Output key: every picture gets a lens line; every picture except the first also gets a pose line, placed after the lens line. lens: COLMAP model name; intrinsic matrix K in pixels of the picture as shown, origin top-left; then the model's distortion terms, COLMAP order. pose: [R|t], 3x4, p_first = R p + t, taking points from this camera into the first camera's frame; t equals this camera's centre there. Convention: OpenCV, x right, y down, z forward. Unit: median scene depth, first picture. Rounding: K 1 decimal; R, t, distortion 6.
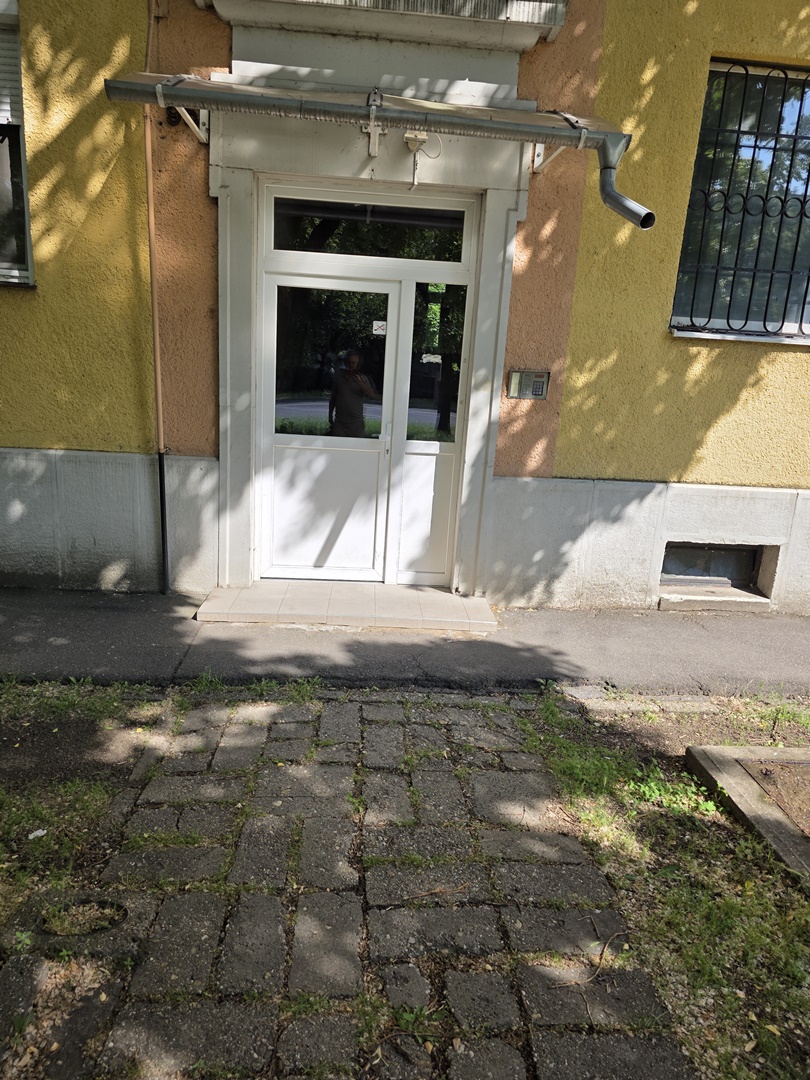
lens RADIAL K [[737.2, 0, 405.0], [0, 737.2, 540.0], [0, 0, 1]] dist [-0.002717, -0.000789]
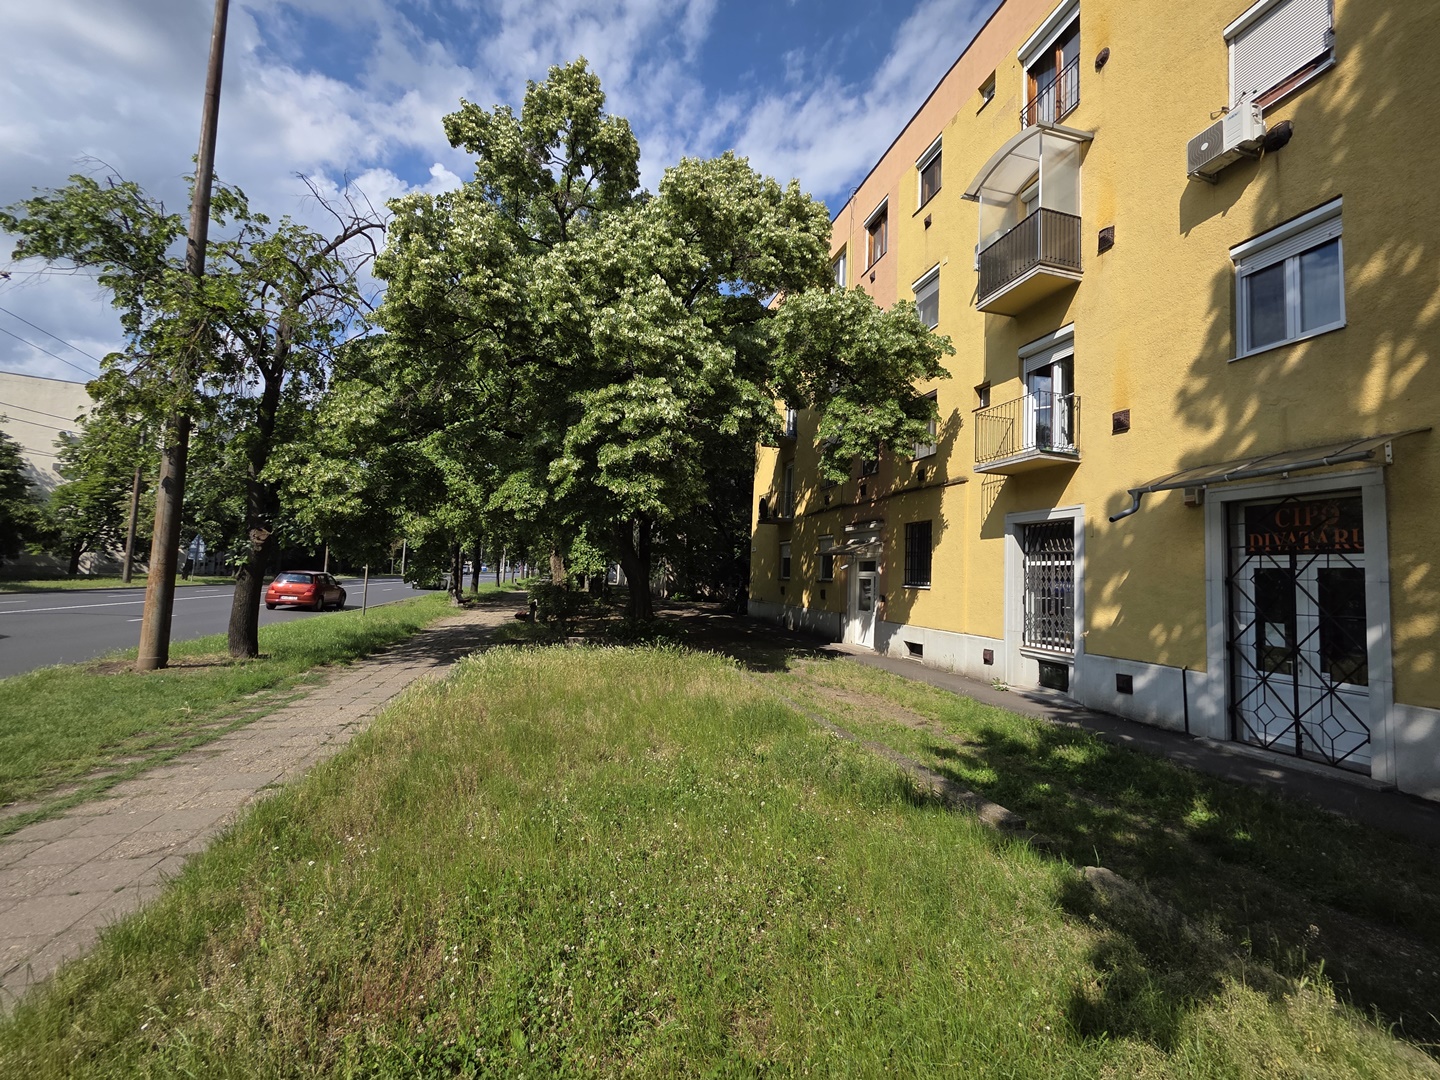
lens RADIAL K [[585.5, 0, 720.0], [0, 585.5, 540.0], [0, 0, 1]] dist [0.008281, -0.002509]
pose [[0.200273, -0.115482, -0.972911, 3.194550], [-0.278957, 0.945205, -0.169616, 0.290871], [0.939188, 0.305370, 0.157084, -0.493463]]
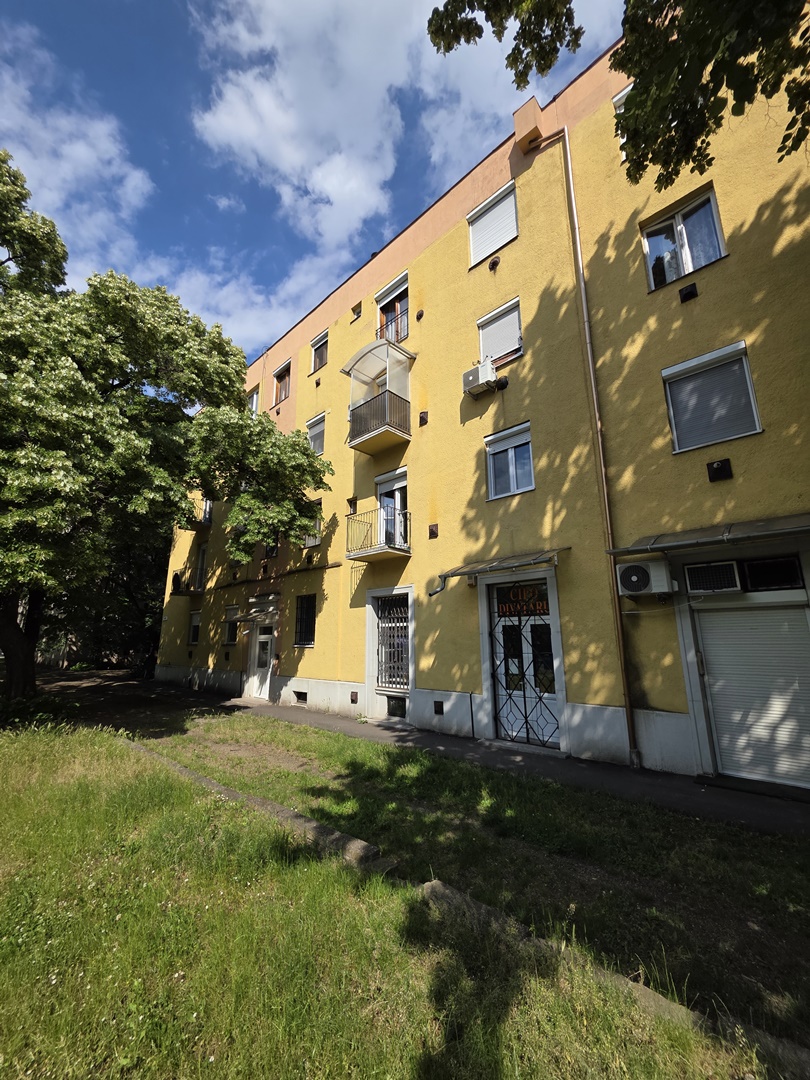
lens RADIAL K [[439.1, 0, 405.0], [0, 439.1, 540.0], [0, 0, 1]] dist [0.008281, -0.002509]
pose [[0.670827, -0.229512, -0.705206, 3.092536], [-0.144668, 0.892141, -0.427966, 0.245513], [0.727367, 0.389112, 0.565269, -0.423588]]
